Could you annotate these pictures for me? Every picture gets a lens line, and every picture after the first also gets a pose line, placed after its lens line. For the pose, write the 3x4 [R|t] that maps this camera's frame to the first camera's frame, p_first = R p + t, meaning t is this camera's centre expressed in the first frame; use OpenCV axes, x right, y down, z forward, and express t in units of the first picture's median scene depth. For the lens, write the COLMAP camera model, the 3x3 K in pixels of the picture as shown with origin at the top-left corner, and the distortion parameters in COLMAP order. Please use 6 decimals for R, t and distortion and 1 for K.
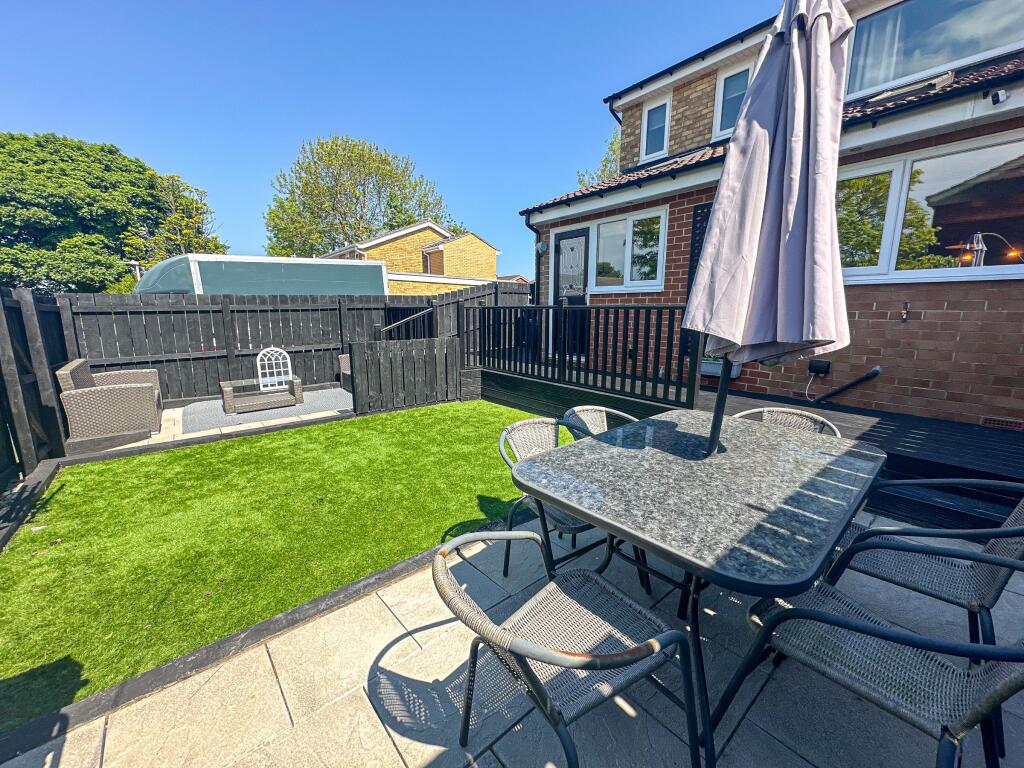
lens RADIAL K [[412.3, 0, 516.1], [0, 412.3, 379.1], [0, 0, 1]] dist [-0.004493, 0.000873]
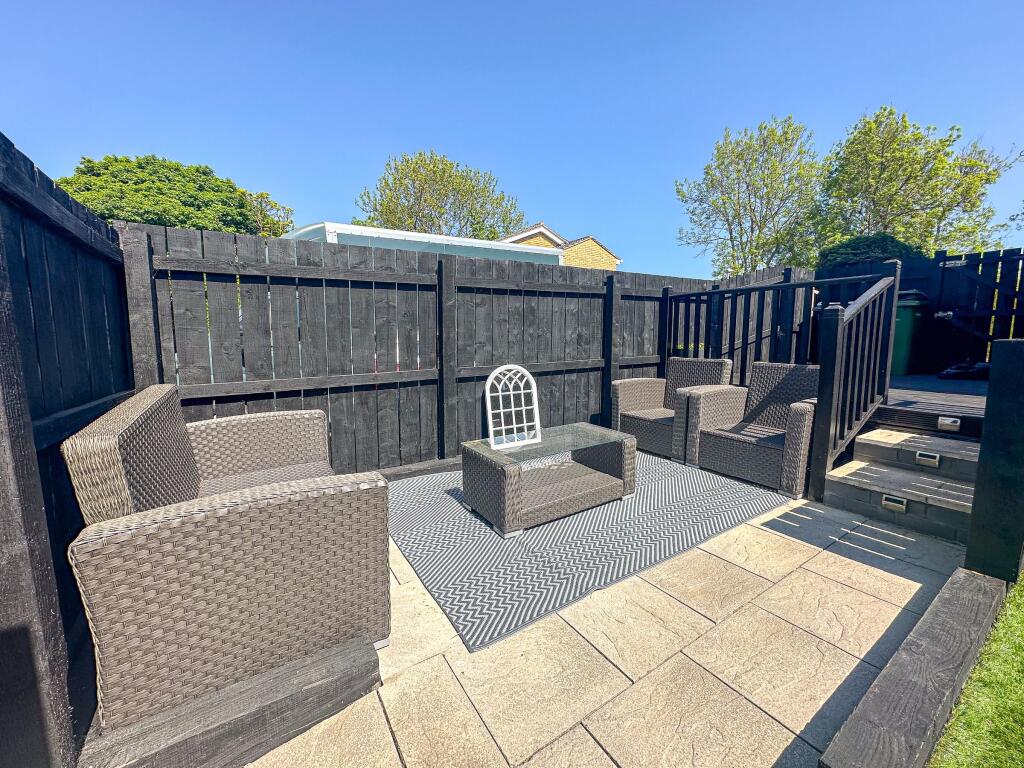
lens RADIAL K [[412.3, 0, 515.0], [0, 412.3, 381.1], [0, 0, 1]] dist [-0.004493, 0.000873]
pose [[0.994281, 0.009294, -0.106392, -0.538326], [-0.015757, 0.998070, -0.060061, -0.026444], [0.105628, 0.061394, 0.992509, 0.507540]]
